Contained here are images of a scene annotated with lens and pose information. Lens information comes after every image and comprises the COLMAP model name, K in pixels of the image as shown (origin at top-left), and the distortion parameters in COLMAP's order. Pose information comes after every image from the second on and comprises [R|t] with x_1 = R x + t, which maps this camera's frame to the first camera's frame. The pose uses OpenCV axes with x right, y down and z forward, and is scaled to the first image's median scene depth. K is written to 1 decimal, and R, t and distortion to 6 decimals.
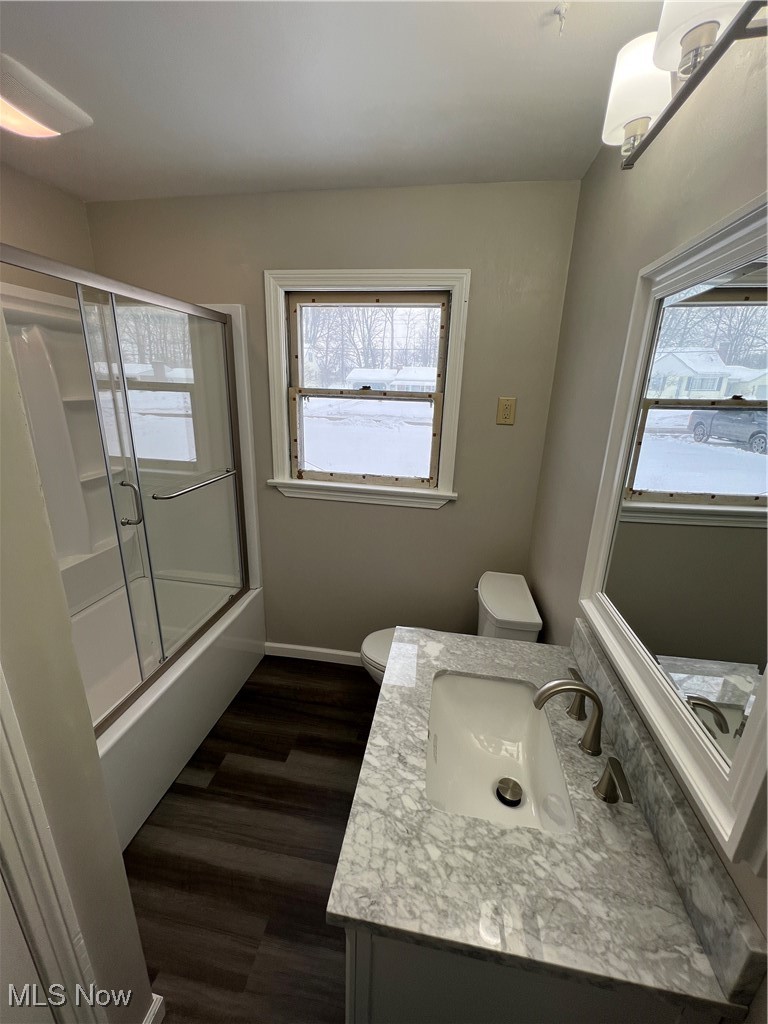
lens RADIAL K [[410.8, 0, 381.5], [0, 410.8, 510.5], [0, 0, 1]] dist [0.000261, 0.000085]
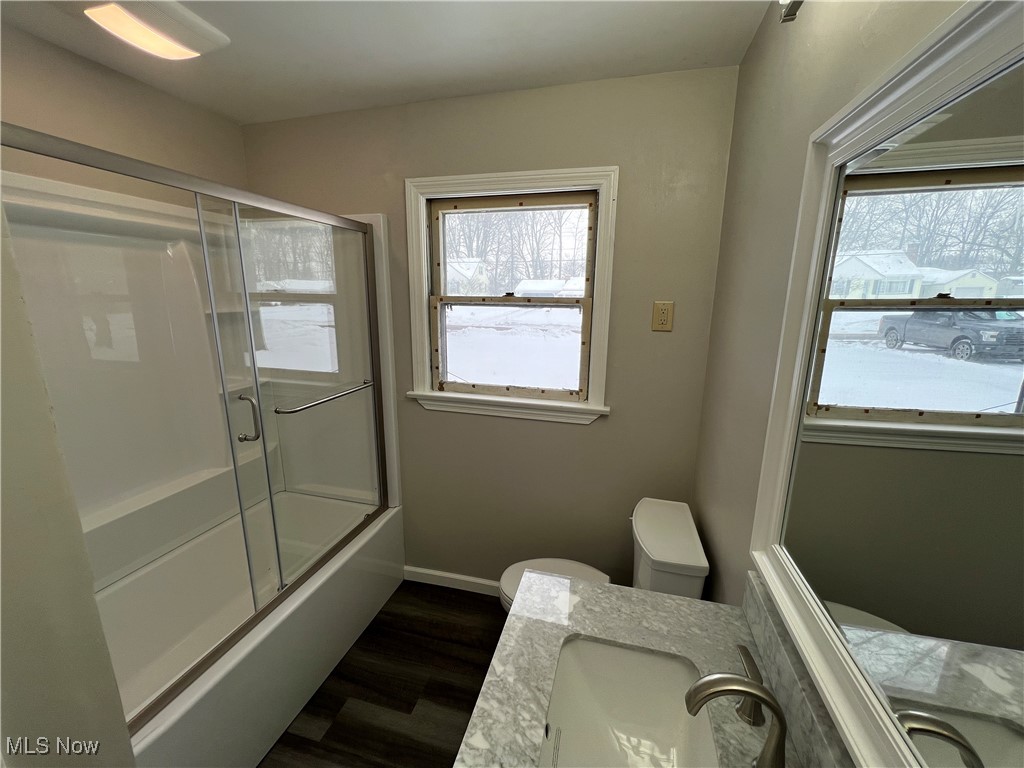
lens RADIAL K [[410.3, 0, 511.2], [0, 410.3, 386.2], [0, 0, 1]] dist [-0.002073, 0.000652]
pose [[0.995476, 0.000528, -0.095007, 0.057893], [-0.008085, 0.996828, -0.079172, -0.015873], [0.094664, 0.079582, 0.992323, 0.089883]]
